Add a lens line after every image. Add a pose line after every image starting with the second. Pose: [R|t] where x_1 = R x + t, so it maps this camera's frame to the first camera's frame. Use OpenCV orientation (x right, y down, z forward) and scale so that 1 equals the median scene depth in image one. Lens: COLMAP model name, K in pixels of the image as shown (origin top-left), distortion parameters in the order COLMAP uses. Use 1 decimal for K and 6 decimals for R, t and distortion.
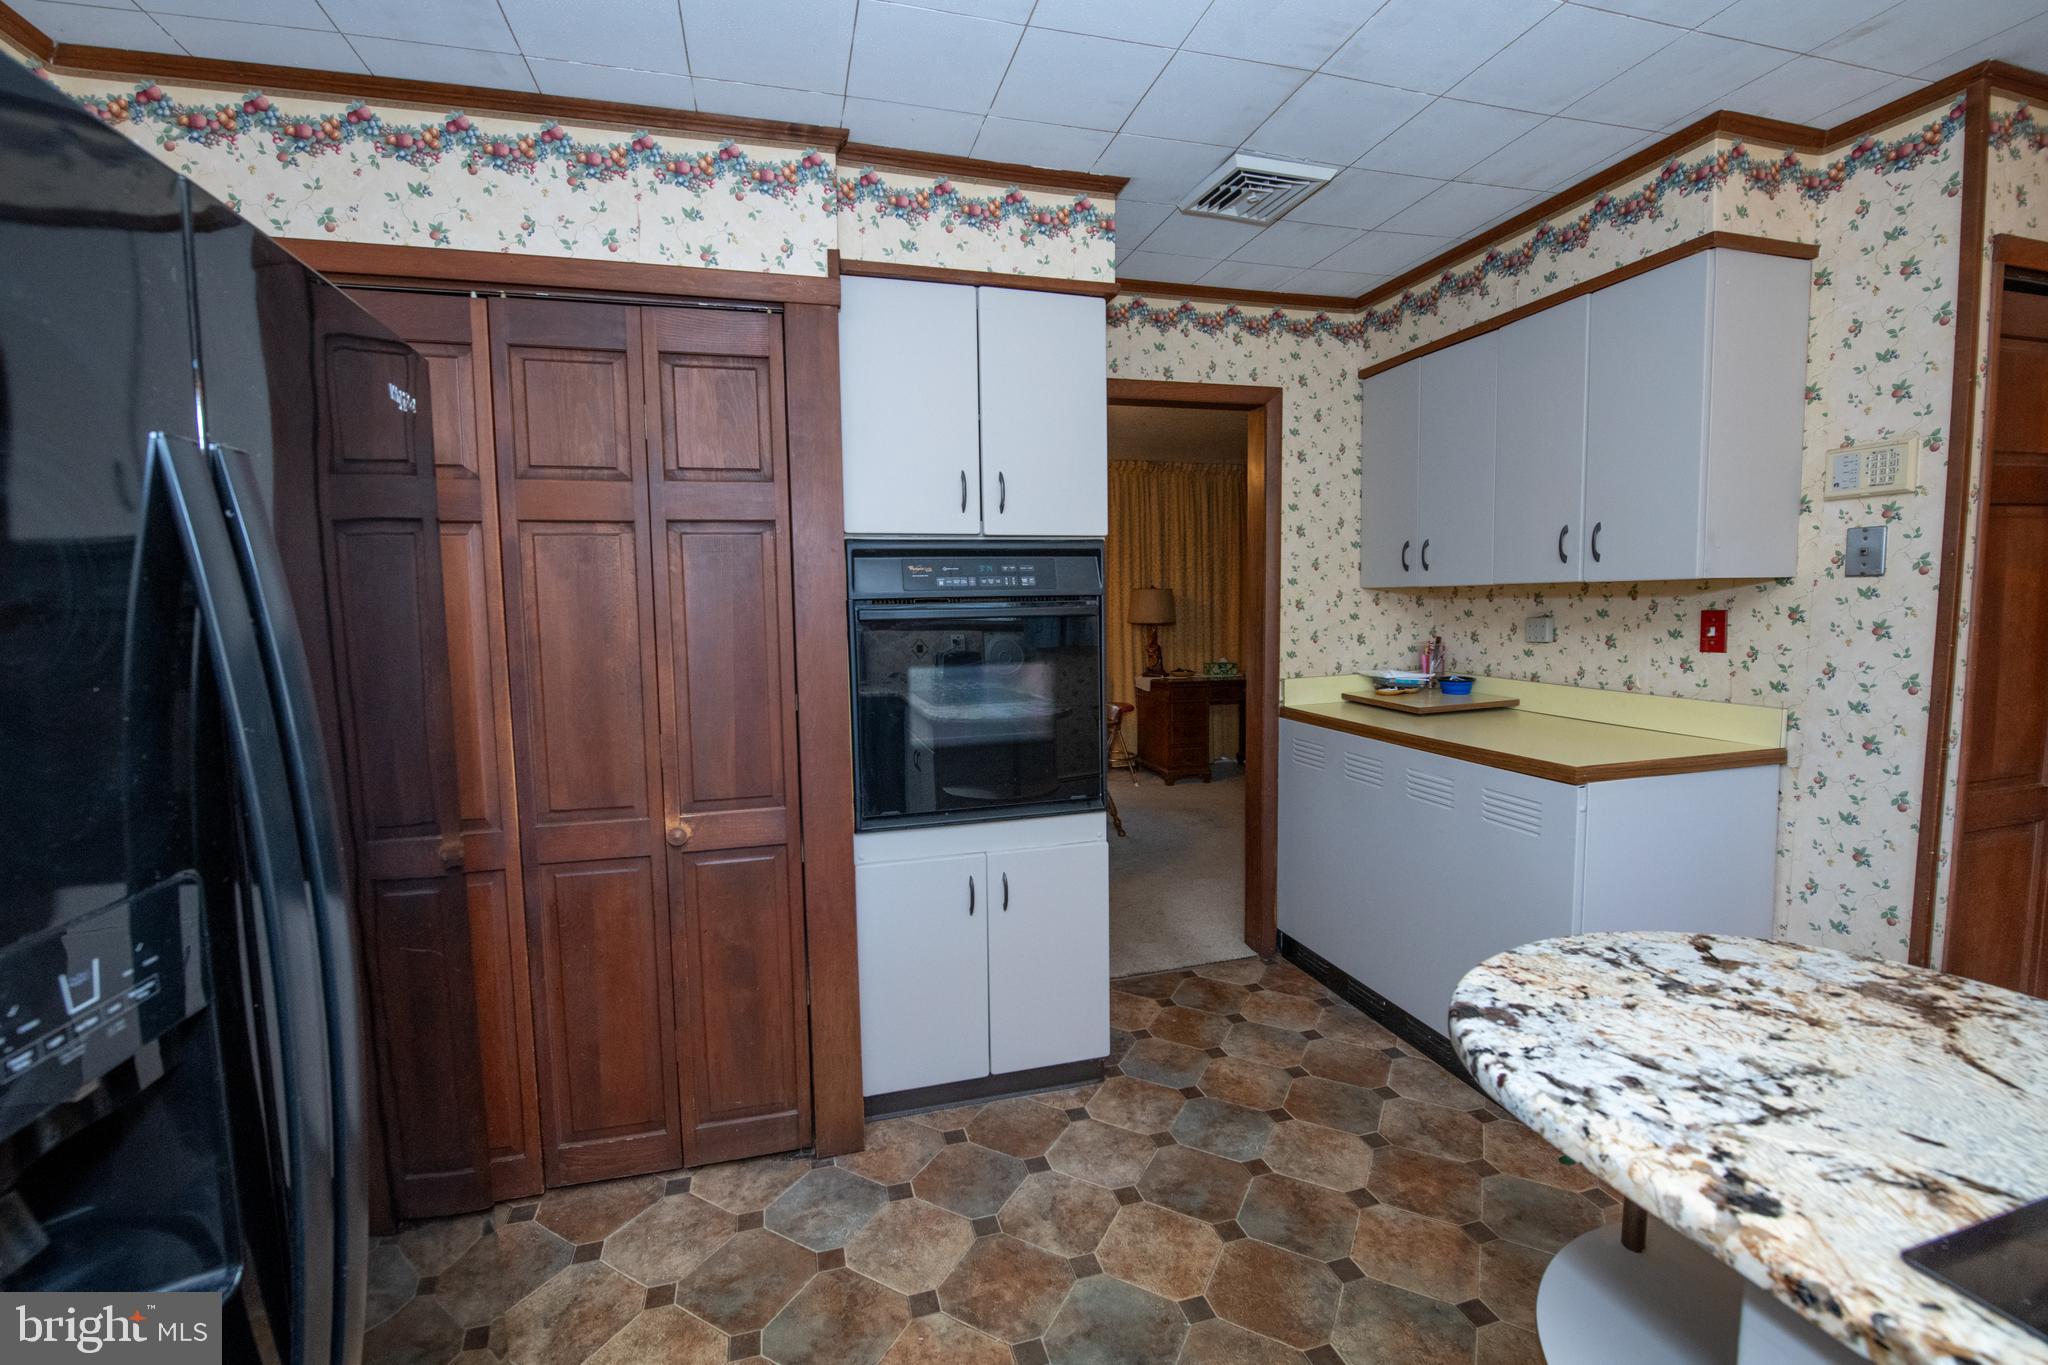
lens RADIAL K [[853.8, 0, 1000.3], [0, 853.8, 675.7], [0, 0, 1]] dist [-0.018319, -0.001370]
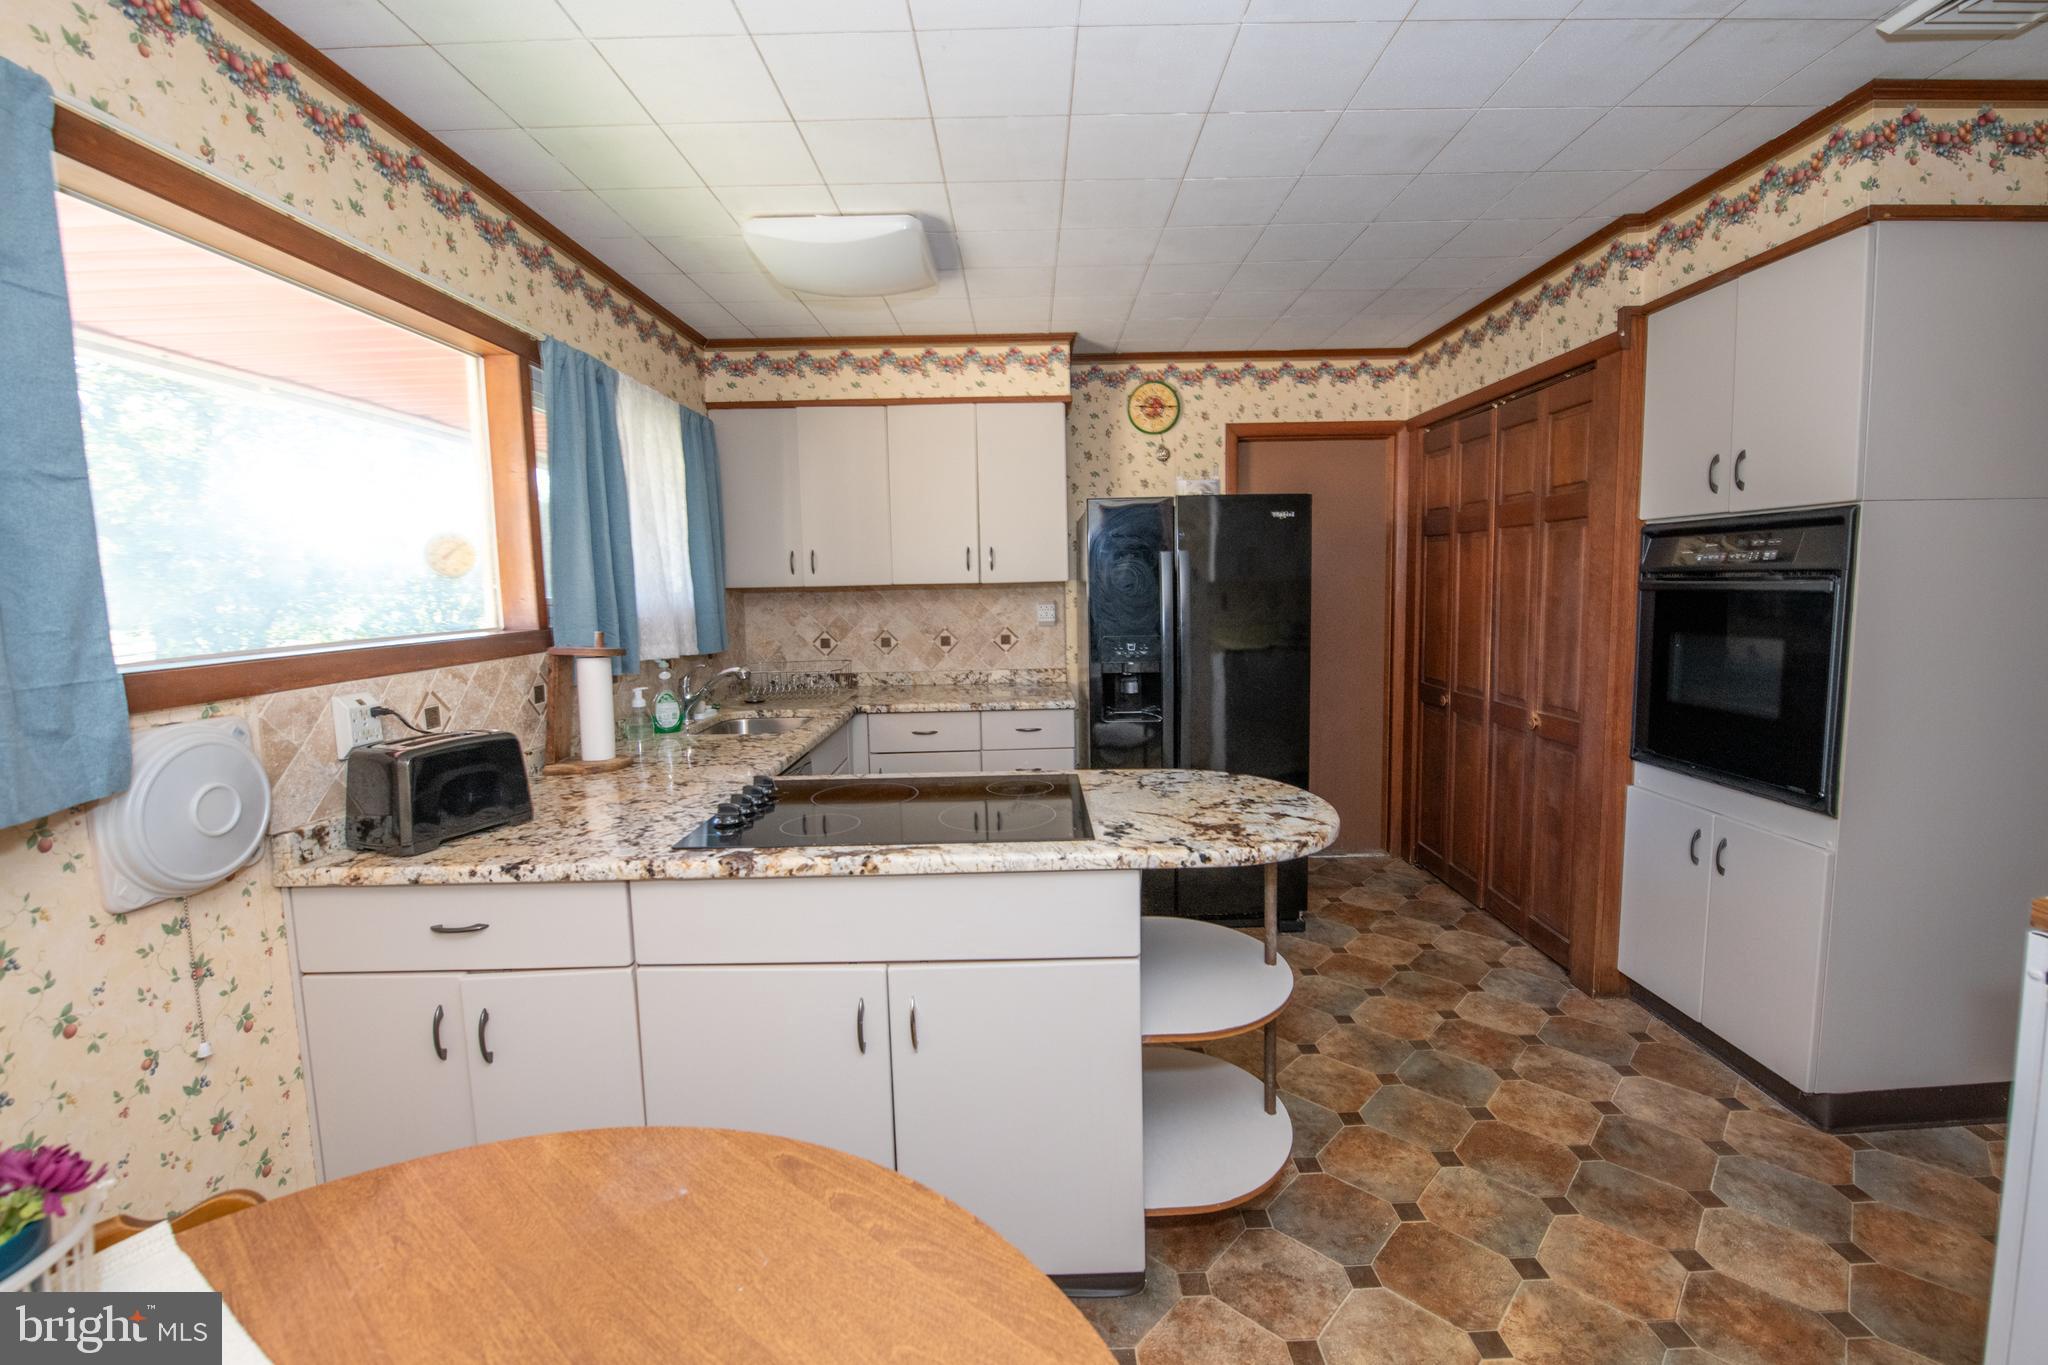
lens RADIAL K [[853.8, 0, 1040.7], [0, 853.8, 676.1], [0, 0, 1]] dist [-0.018319, -0.001370]
pose [[-0.245318, 0.128809, -0.960847, 1.474960], [-0.054971, 0.987691, 0.146442, -0.086193], [0.967883, 0.088744, -0.235218, 0.529257]]
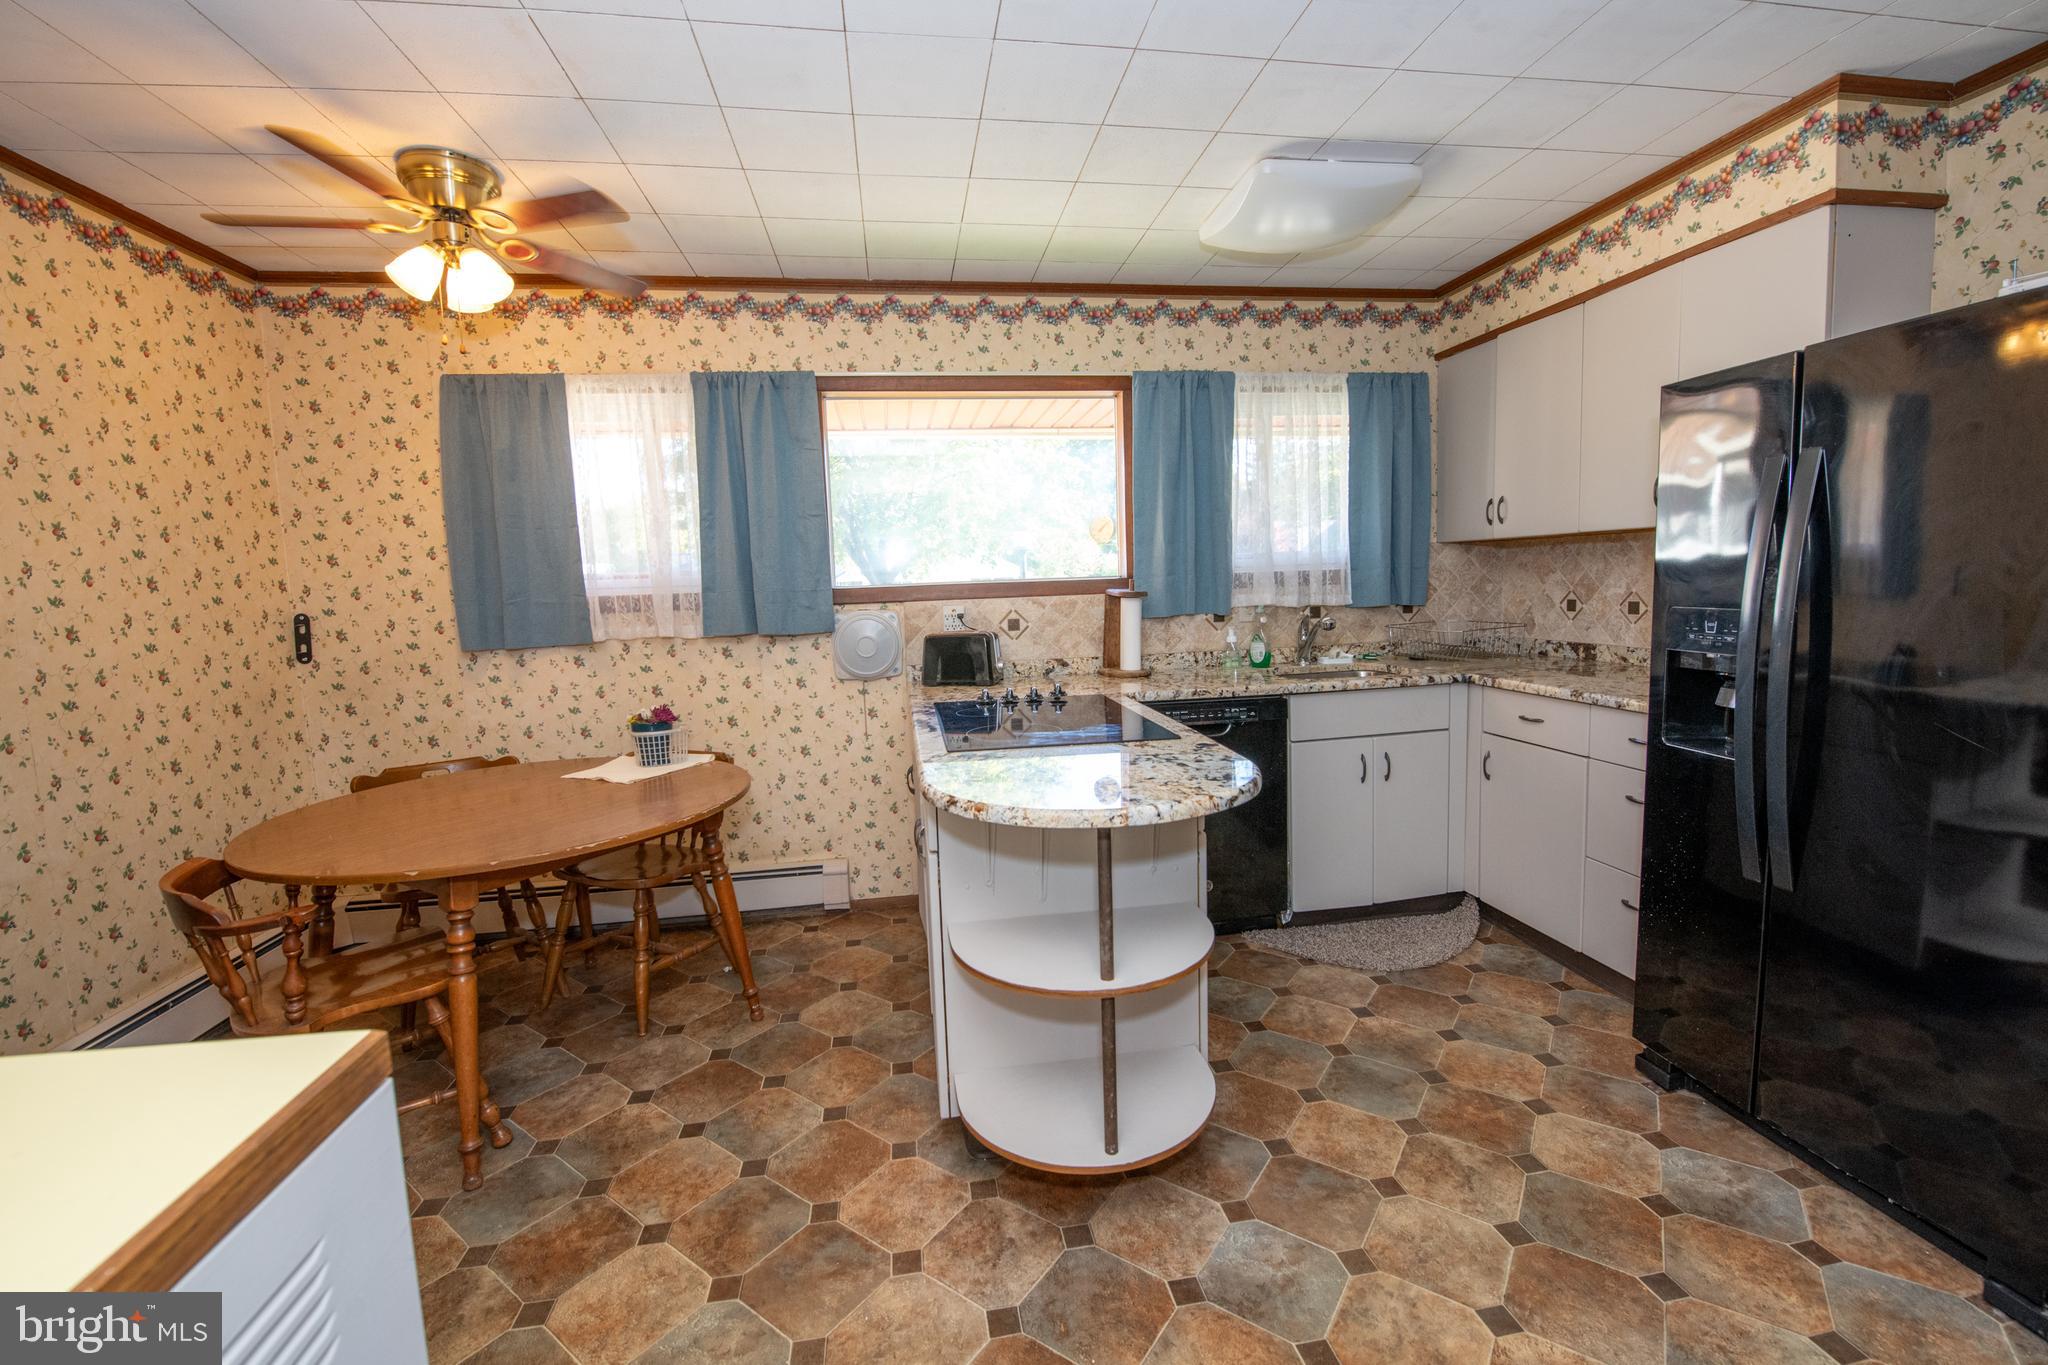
lens RADIAL K [[853.8, 0, 1018.2], [0, 853.8, 676.1], [0, 0, 1]] dist [-0.018319, -0.001370]
pose [[-0.992136, 0.038957, 0.118951, 0.412193], [0.061331, 0.979735, 0.190677, -0.087055], [-0.109112, 0.196472, -0.974419, 1.421939]]
